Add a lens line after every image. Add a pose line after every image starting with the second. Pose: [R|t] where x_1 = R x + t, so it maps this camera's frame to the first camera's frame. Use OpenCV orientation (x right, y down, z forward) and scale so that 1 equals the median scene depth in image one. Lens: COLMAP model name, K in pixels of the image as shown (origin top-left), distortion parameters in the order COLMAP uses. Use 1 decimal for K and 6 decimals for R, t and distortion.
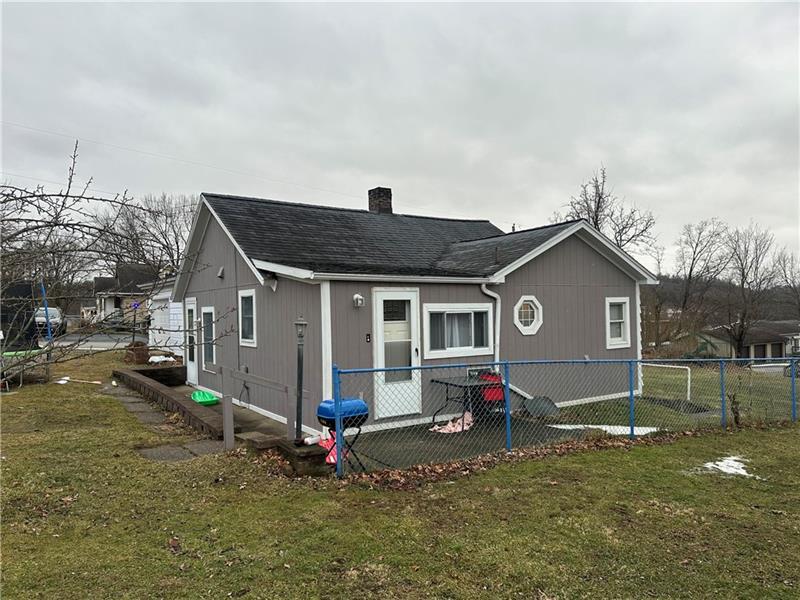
lens RADIAL K [[594.3, 0, 395.2], [0, 594.3, 300.1], [0, 0, 1]] dist [0.032321, -0.023198]
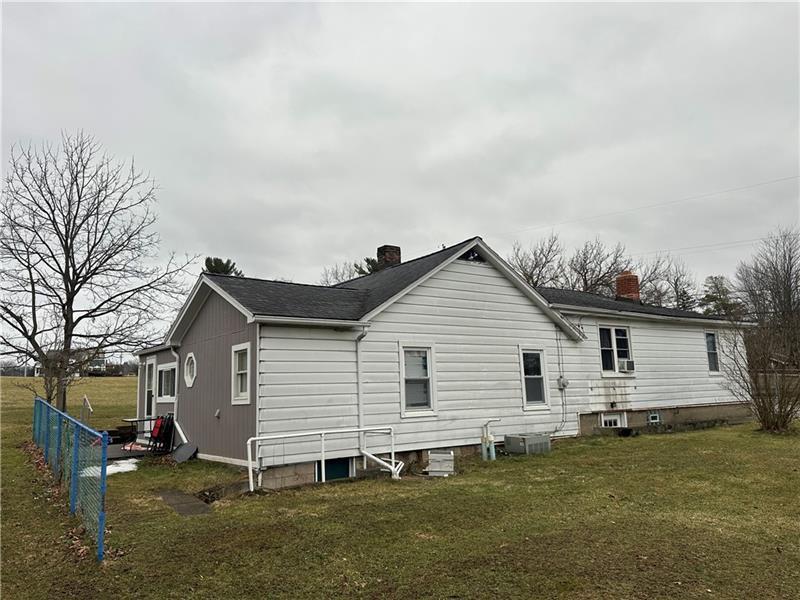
lens RADIAL K [[598.6, 0, 390.1], [0, 598.6, 285.6], [0, 0, 1]] dist [0.046231, -0.038287]
pose [[0.030054, -0.161381, -0.986434, 1.488345], [0.047743, 0.985986, -0.159853, 0.073340], [0.998407, -0.042291, 0.037338, 1.420303]]
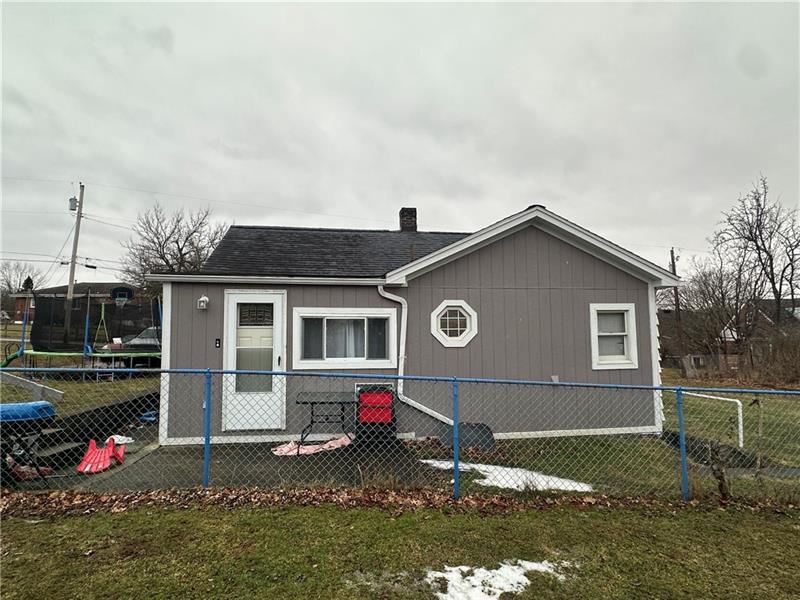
lens RADIAL K [[462.0, 0, 397.2], [0, 462.0, 301.5], [0, 0, 1]] dist [-0.008188, 0.004059]
pose [[0.896968, -0.023757, -0.441458, 0.462125], [-0.002903, 0.998217, -0.059619, 0.035162], [0.442087, 0.054758, 0.895299, 0.401475]]
